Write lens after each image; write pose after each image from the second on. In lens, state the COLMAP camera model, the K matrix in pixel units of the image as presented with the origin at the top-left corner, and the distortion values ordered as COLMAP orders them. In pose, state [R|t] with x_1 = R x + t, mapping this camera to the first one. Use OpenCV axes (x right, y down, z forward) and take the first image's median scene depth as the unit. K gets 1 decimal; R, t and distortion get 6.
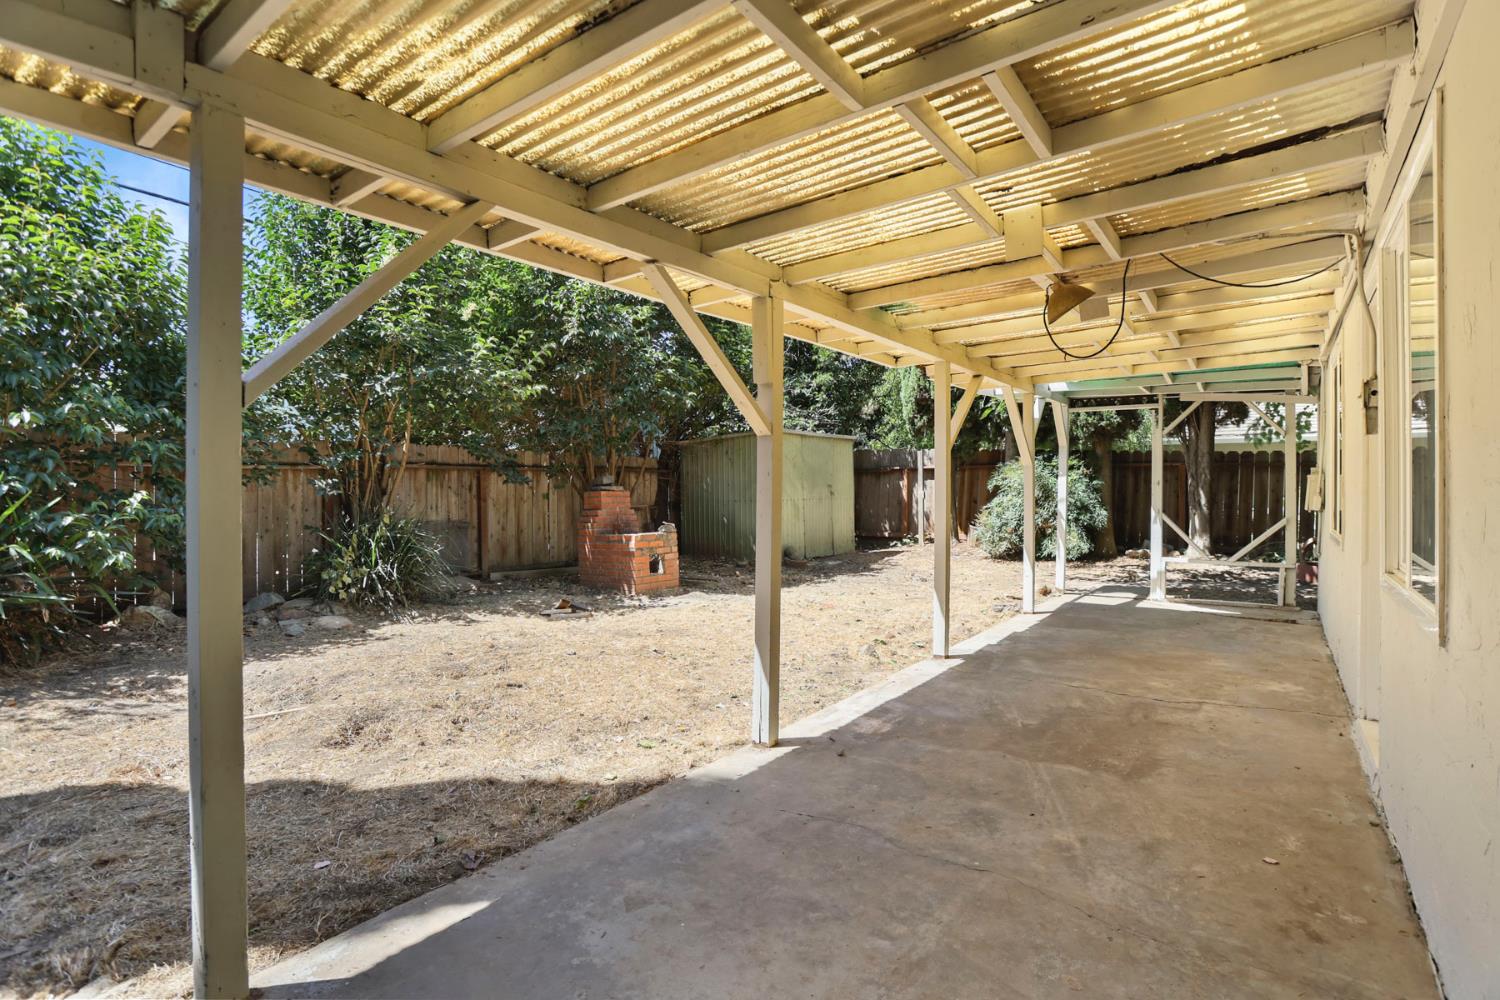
lens RADIAL K [[731.5, 0, 748.7], [0, 731.5, 491.3], [0, 0, 1]] dist [-0.023798, -0.000052]
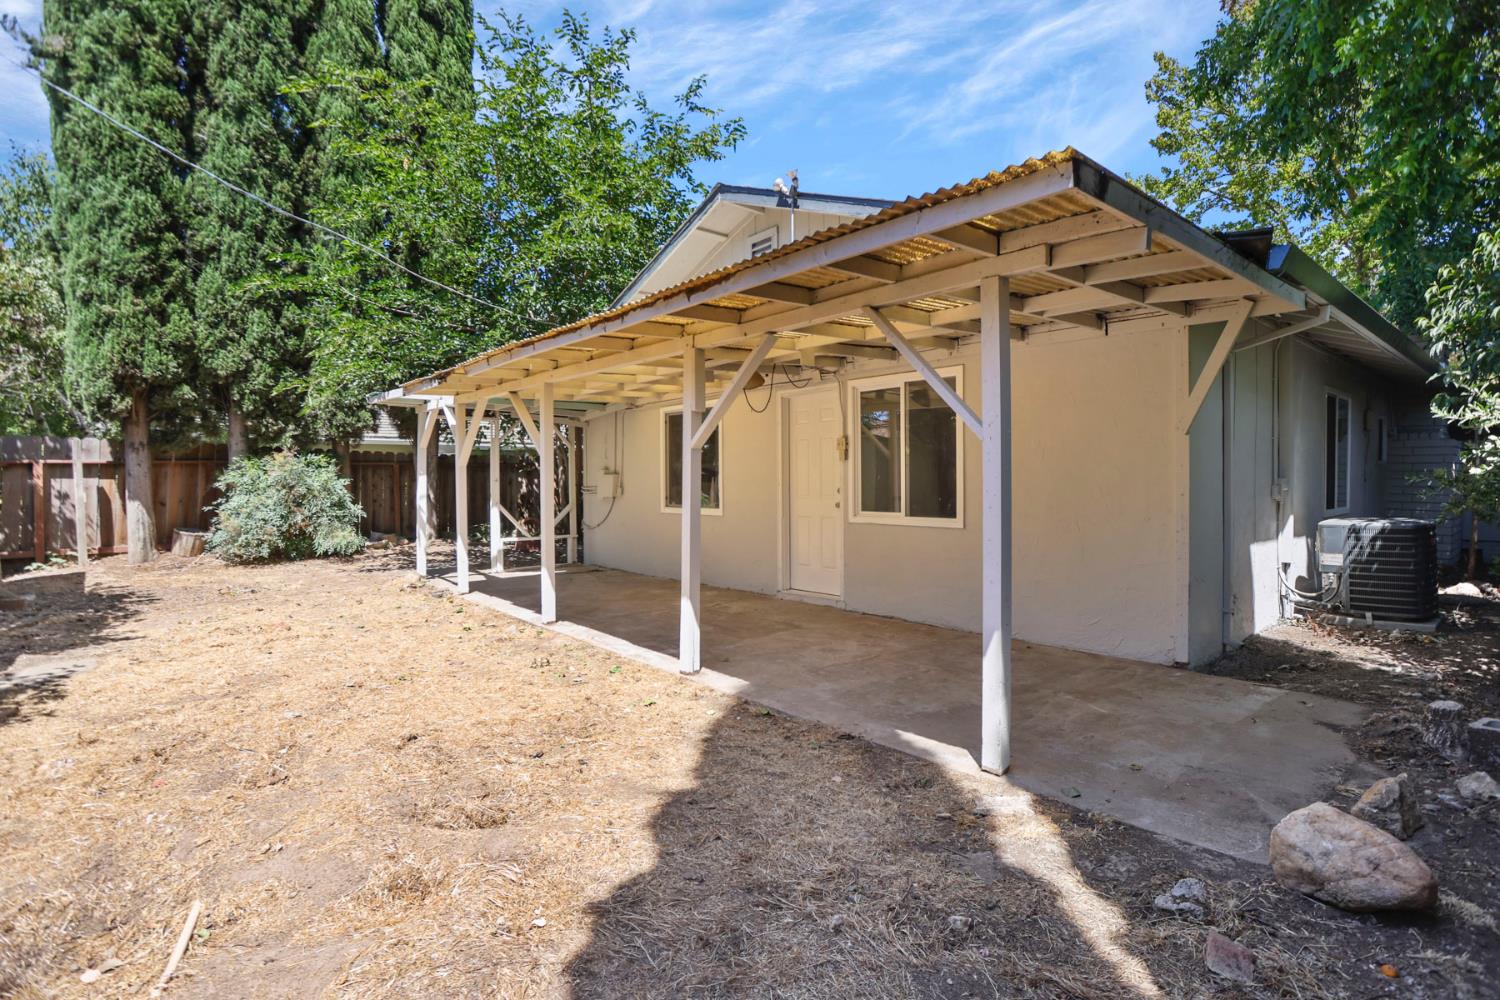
lens RADIAL K [[731.5, 0, 753.8], [0, 731.5, 494.7], [0, 0, 1]] dist [-0.023798, -0.000052]
pose [[0.202269, -0.018409, 0.979157, -1.516144], [0.006499, 0.999827, 0.017455, -0.021866], [-0.979308, 0.002833, 0.202354, 0.691984]]
